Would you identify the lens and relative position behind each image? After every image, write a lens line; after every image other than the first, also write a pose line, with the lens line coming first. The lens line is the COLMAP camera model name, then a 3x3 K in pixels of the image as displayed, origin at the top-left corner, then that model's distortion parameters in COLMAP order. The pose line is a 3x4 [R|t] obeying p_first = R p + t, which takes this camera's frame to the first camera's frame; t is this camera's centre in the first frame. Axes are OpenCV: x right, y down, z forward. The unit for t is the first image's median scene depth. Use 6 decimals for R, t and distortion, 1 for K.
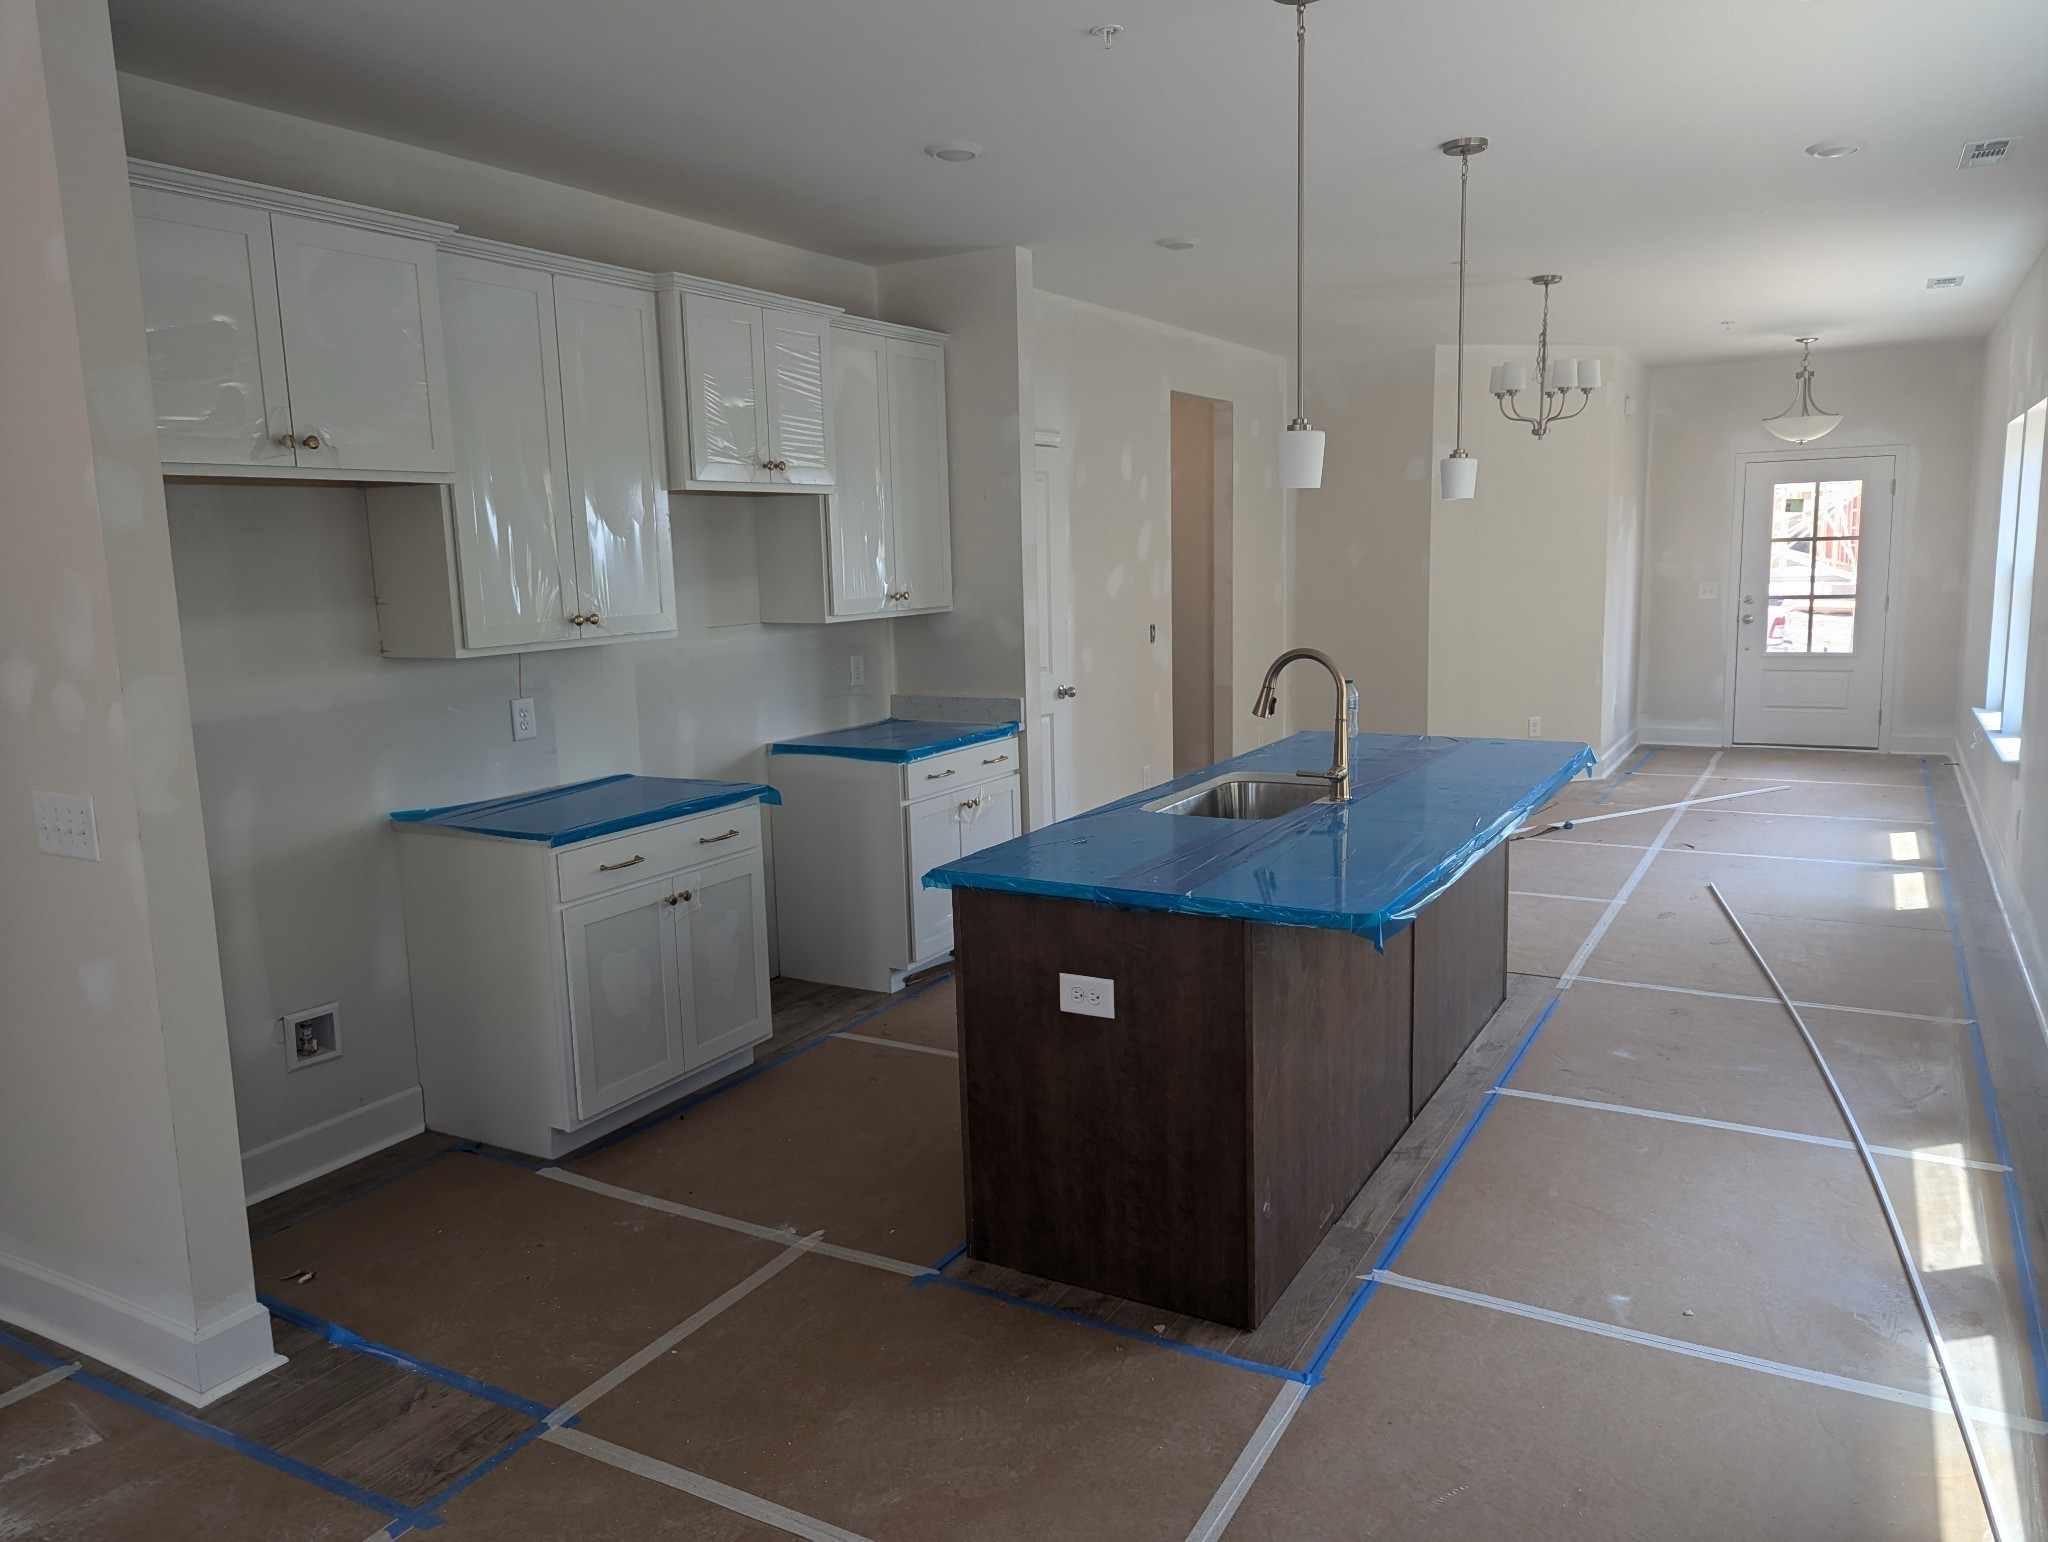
lens RADIAL K [[1442.0, 0, 1023.0], [0, 1442.0, 771.7], [0, 0, 1]] dist [0.006318, 0.001769]
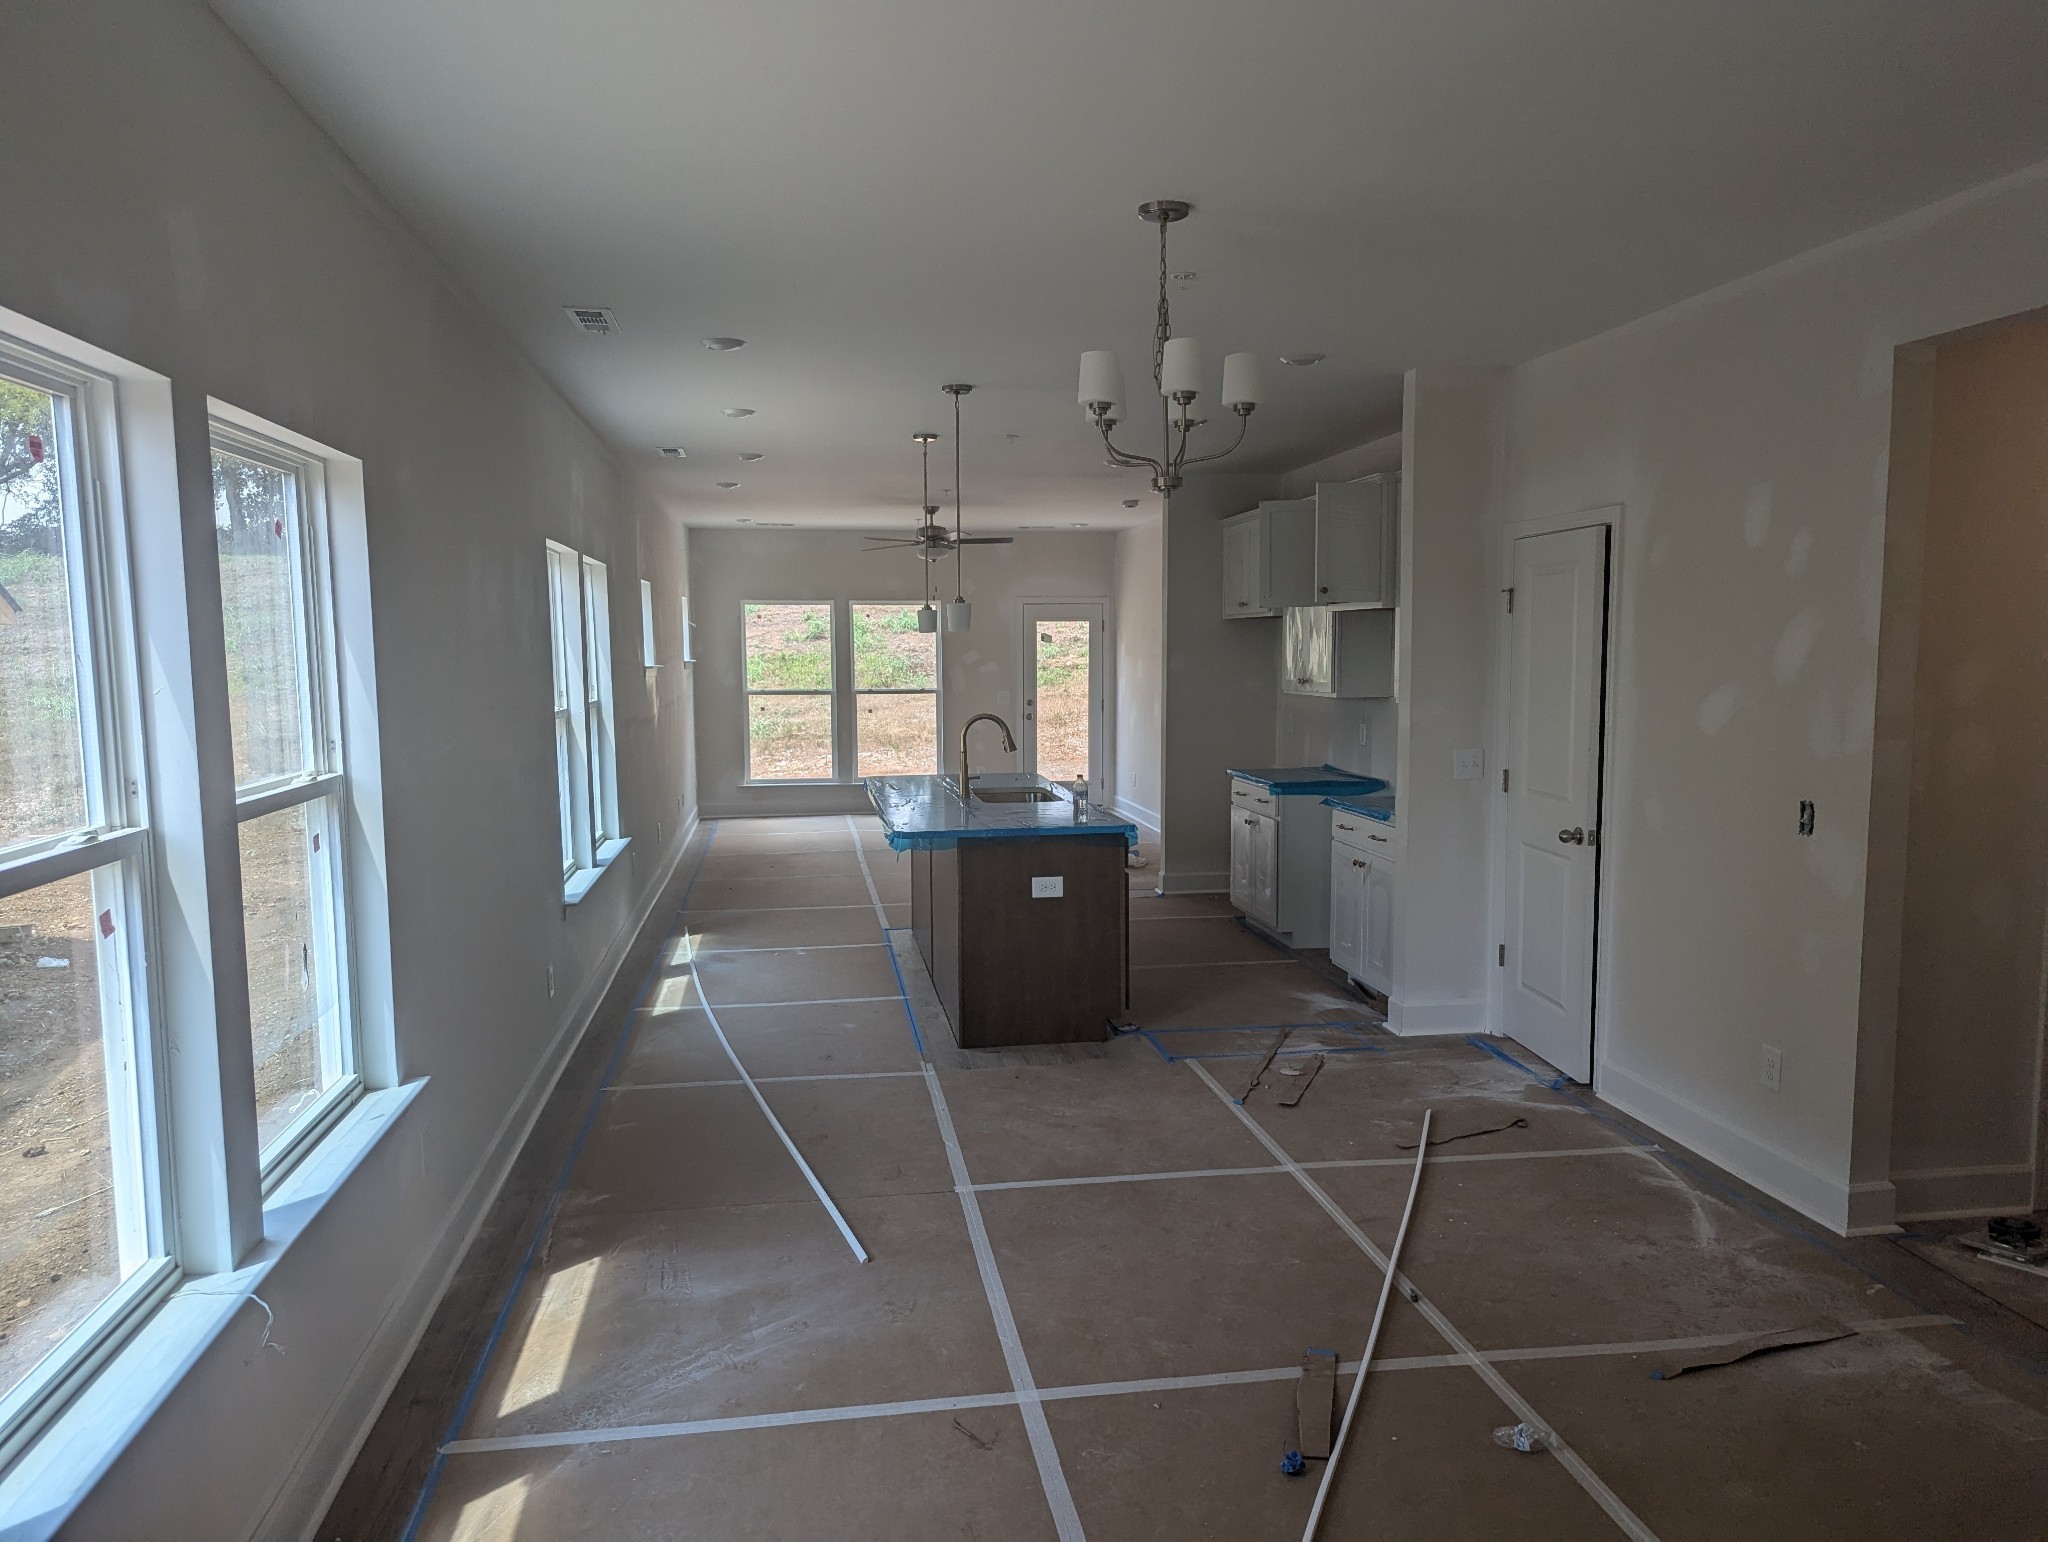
lens RADIAL K [[1442.0, 0, 1023.2], [0, 1442.0, 779.2], [0, 0, 1]] dist [0.006318, 0.001769]
pose [[-0.778230, 0.097101, -0.620426, 1.024292], [-0.066072, 0.969829, 0.234662, -0.340993], [0.624493, 0.223614, -0.748335, 1.905383]]
